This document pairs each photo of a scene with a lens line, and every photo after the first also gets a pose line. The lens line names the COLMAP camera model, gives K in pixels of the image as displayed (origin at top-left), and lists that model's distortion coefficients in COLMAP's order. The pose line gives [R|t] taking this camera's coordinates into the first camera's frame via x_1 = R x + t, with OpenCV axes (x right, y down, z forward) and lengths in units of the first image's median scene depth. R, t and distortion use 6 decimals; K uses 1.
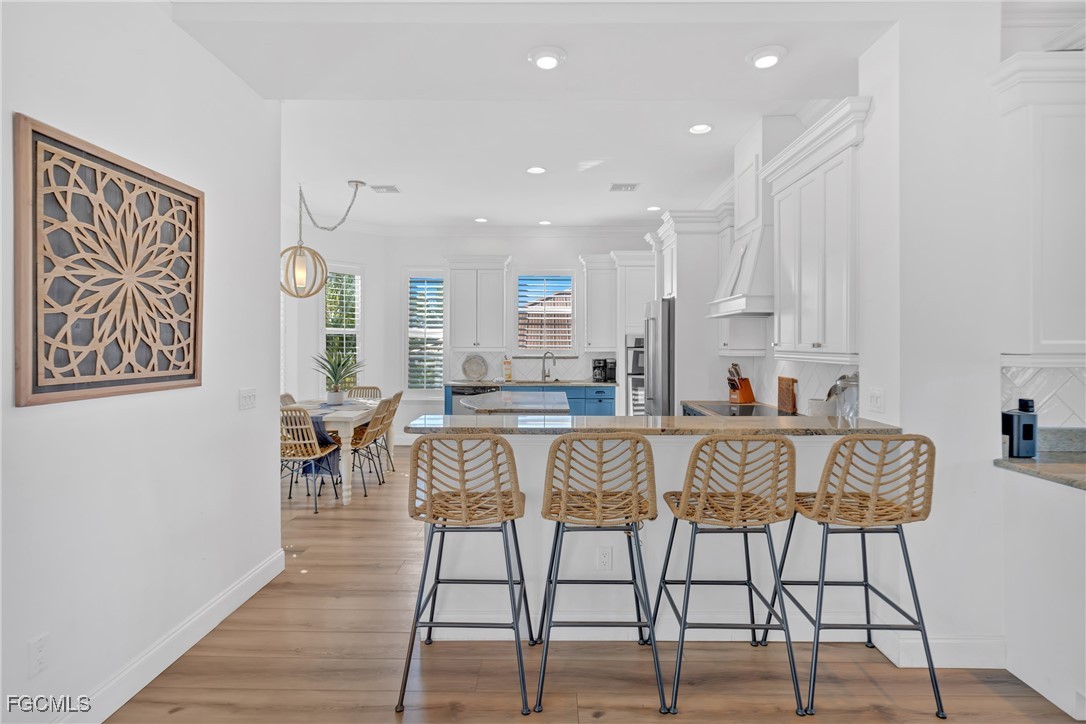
lens RADIAL K [[560.5, 0, 546.0], [0, 560.5, 348.8], [0, 0, 1]] dist [-0.000553, 0.002303]
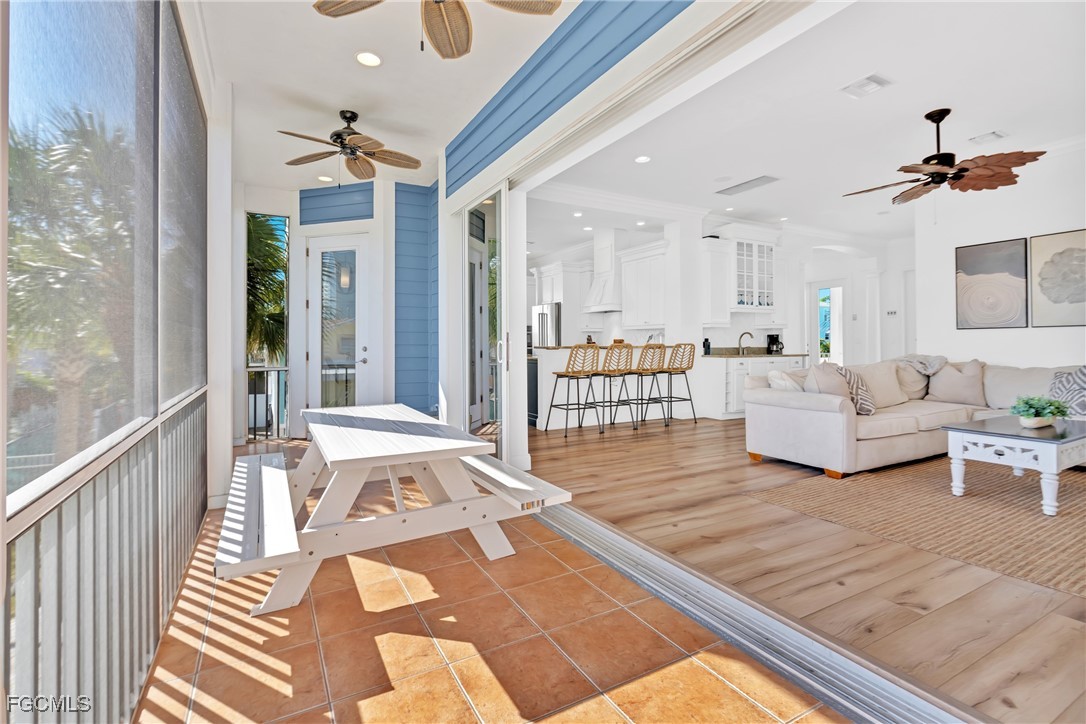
lens RADIAL K [[500.8, 0, 549.2], [0, 500.8, 345.3], [0, 0, 1]] dist [-0.012180, 0.004716]
pose [[0.869530, -0.003518, 0.493868, -0.889368], [0.006929, 0.999963, -0.005078, 0.089876], [-0.493832, 0.007837, 0.869522, -0.696512]]
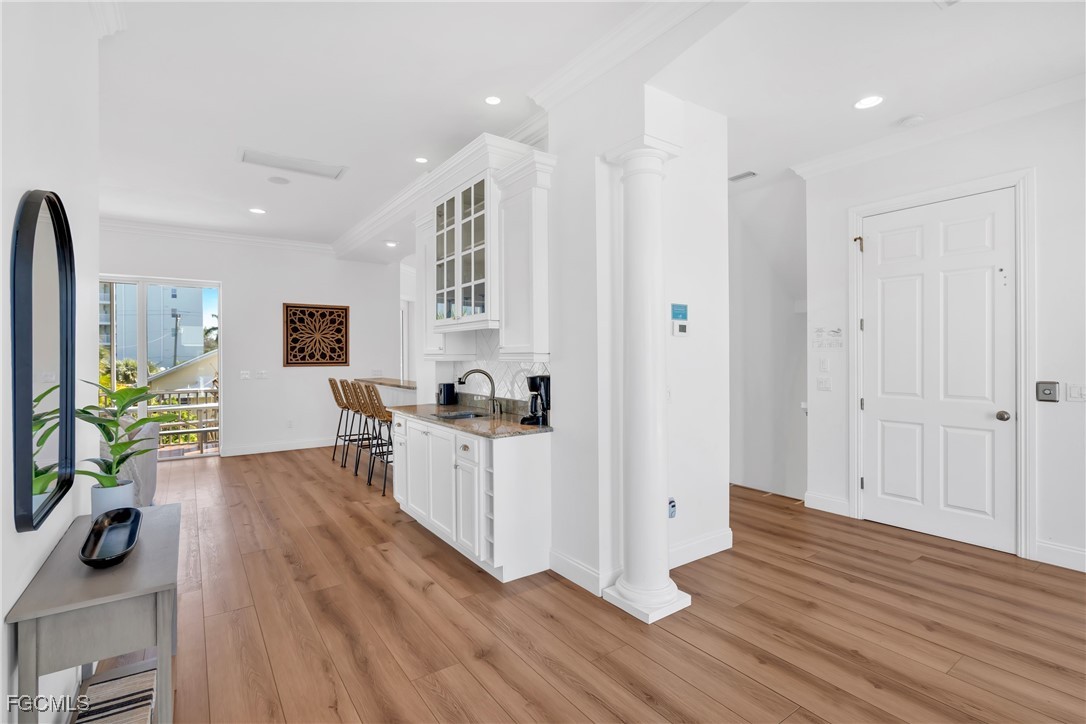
lens RADIAL K [[485.5, 0, 547.0], [0, 485.5, 357.1], [0, 0, 1]] dist [-0.010743, 0.002594]
pose [[0.609453, -0.000941, -0.792822, 1.556333], [0.000033, 0.999999, -0.001161, 0.012628], [0.792822, 0.000681, 0.609452, 0.130437]]
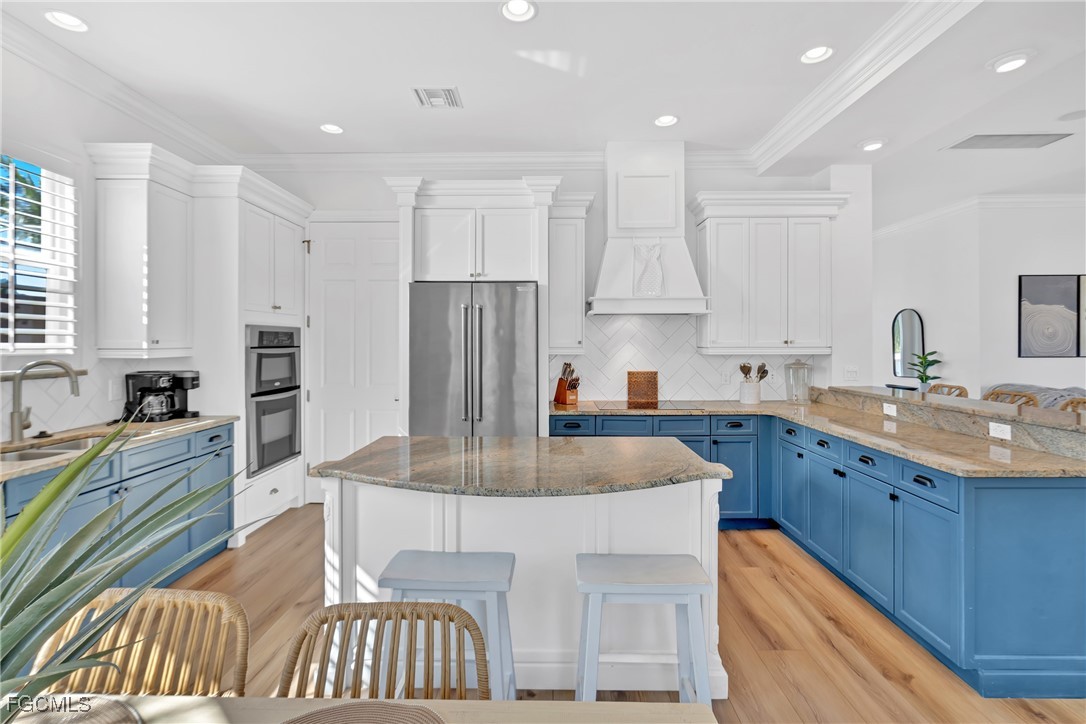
lens RADIAL K [[500.8, 0, 536.3], [0, 500.8, 341.4], [0, 0, 1]] dist [-0.012180, 0.004716]
pose [[0.018580, 0.004547, 0.999817, -0.615926], [0.010068, 0.999938, -0.004734, -0.006176], [-0.999777, 0.010154, 0.018533, 1.259495]]
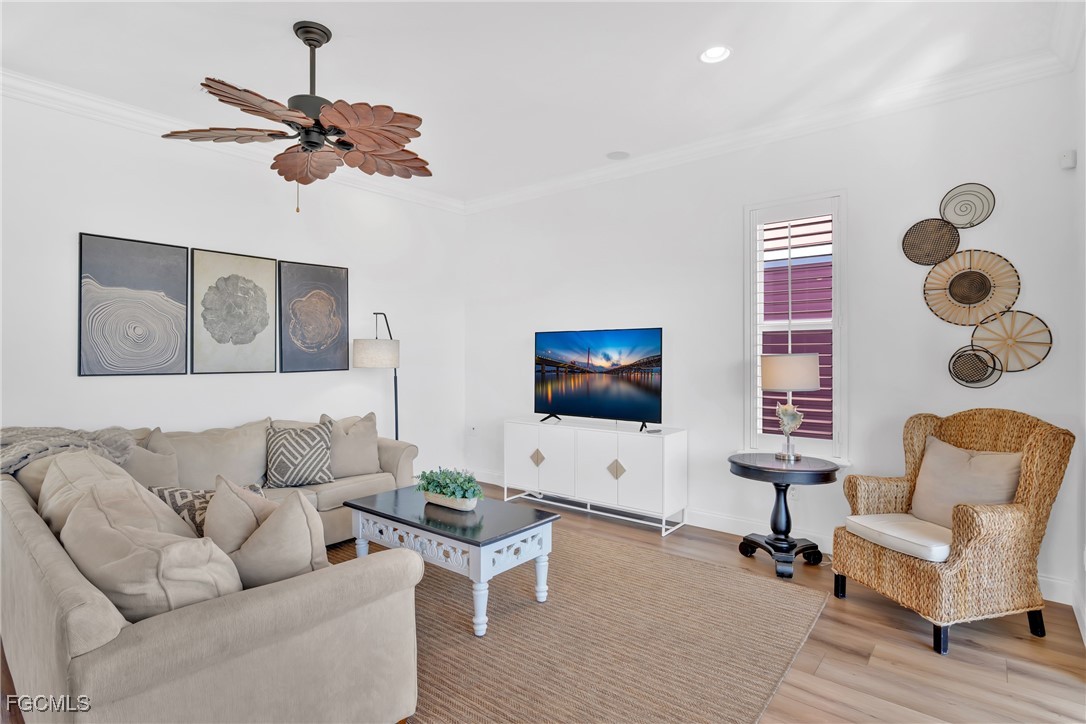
lens RADIAL K [[560.5, 0, 527.6], [0, 560.5, 355.6], [0, 0, 1]] dist [-0.000553, 0.002303]
pose [[-0.768316, 0.001955, 0.640067, -0.334831], [0.001476, 0.999998, -0.001283, 0.016062], [-0.640069, -0.000040, -0.768318, 0.178287]]
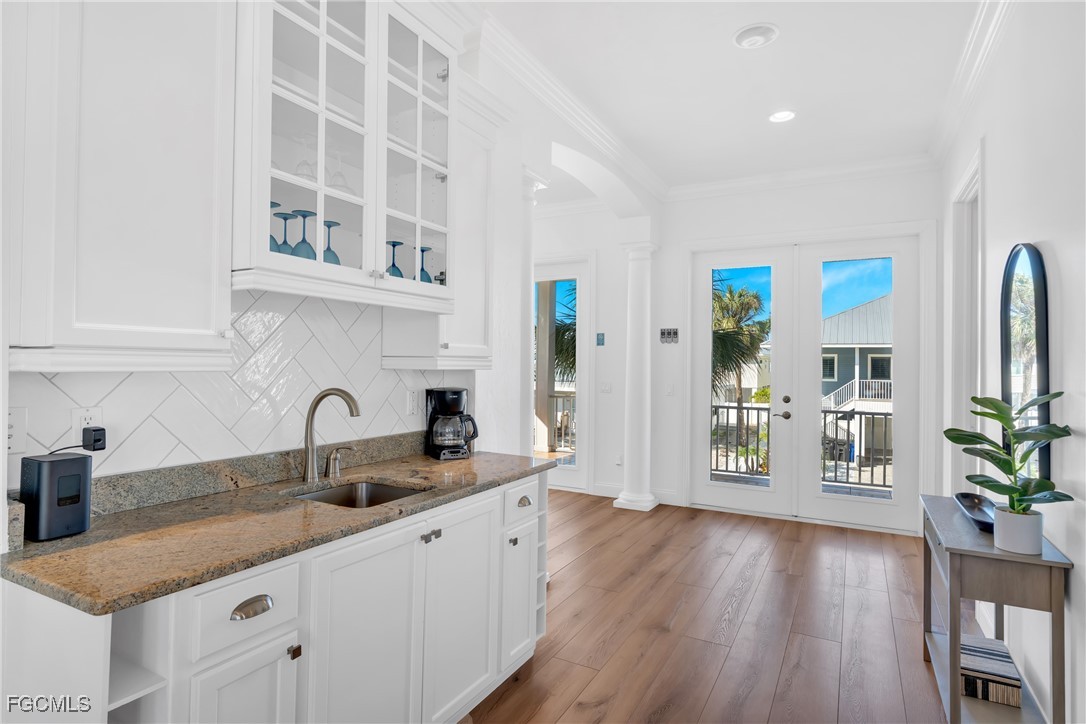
lens RADIAL K [[595.4, 0, 539.1], [0, 595.4, 354.7], [0, 0, 1]] dist [0.002534, -0.000381]
pose [[0.466868, 0.021133, 0.884074, 0.337507], [-0.006435, 0.999769, -0.020500, 0.015043], [-0.884304, 0.003882, 0.466896, 0.193643]]
